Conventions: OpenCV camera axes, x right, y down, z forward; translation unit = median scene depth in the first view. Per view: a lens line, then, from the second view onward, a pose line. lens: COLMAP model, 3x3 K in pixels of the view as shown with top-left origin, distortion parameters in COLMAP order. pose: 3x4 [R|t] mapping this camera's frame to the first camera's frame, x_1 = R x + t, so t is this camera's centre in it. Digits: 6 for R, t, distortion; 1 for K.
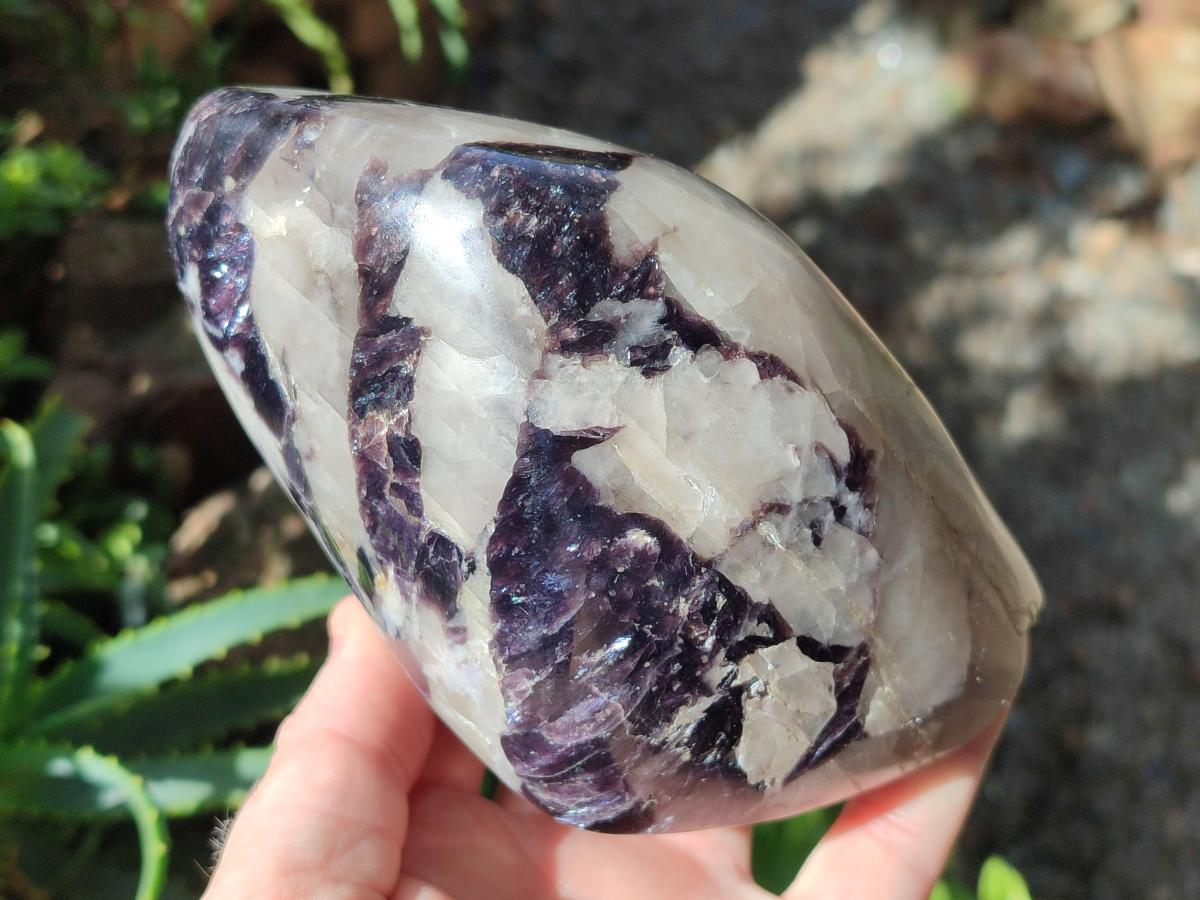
lens RADIAL K [[1759.4, 0, 600.0], [0, 1759.4, 450.0], [0, 0, 1]] dist [0.305234, -1.515100]
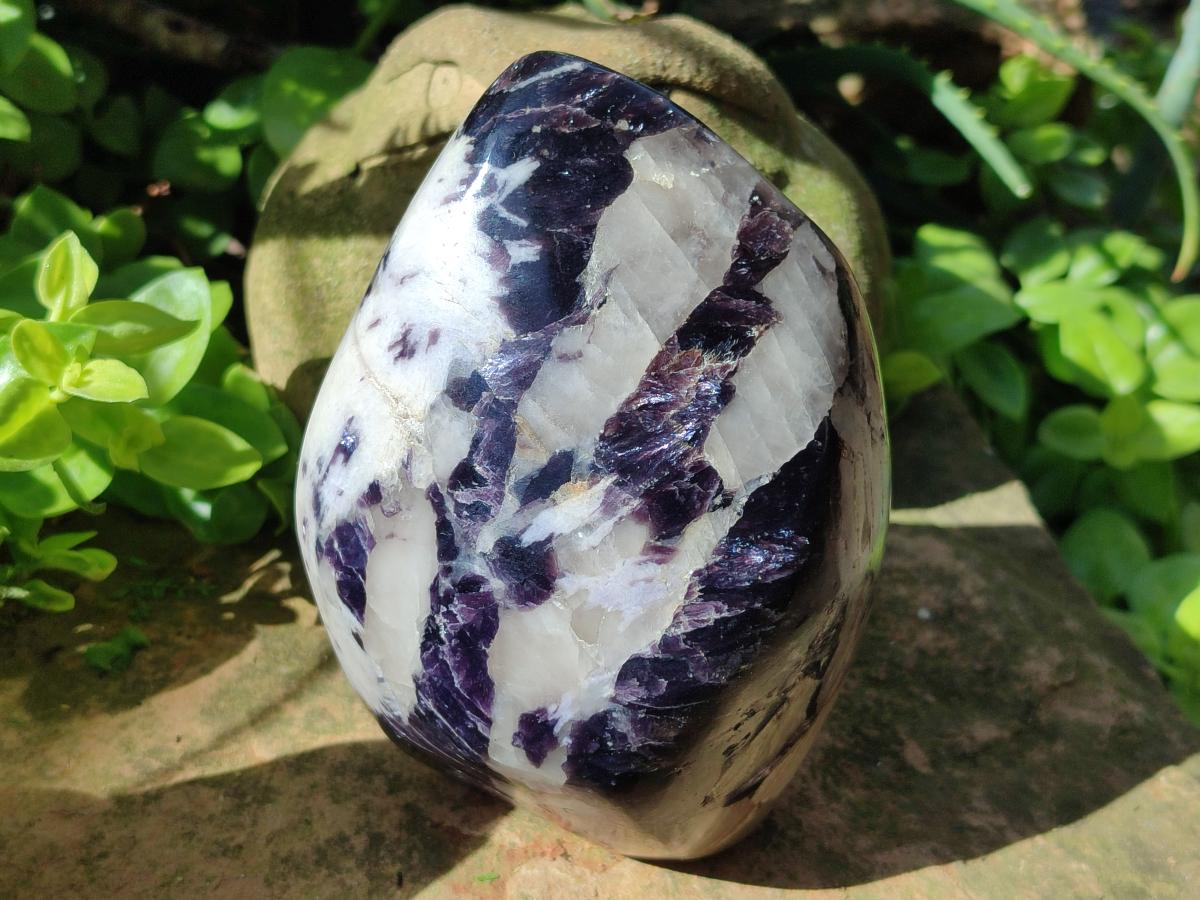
lens RADIAL K [[1759.4, 0, 600.0], [0, 1759.4, 450.0], [0, 0, 1]] dist [0.305234, -1.515100]
pose [[0.550658, 0.507960, 0.662384, -0.913787], [-0.220487, 0.853859, -0.471499, 0.607867], [-0.805085, 0.113587, 0.582183, 0.373453]]
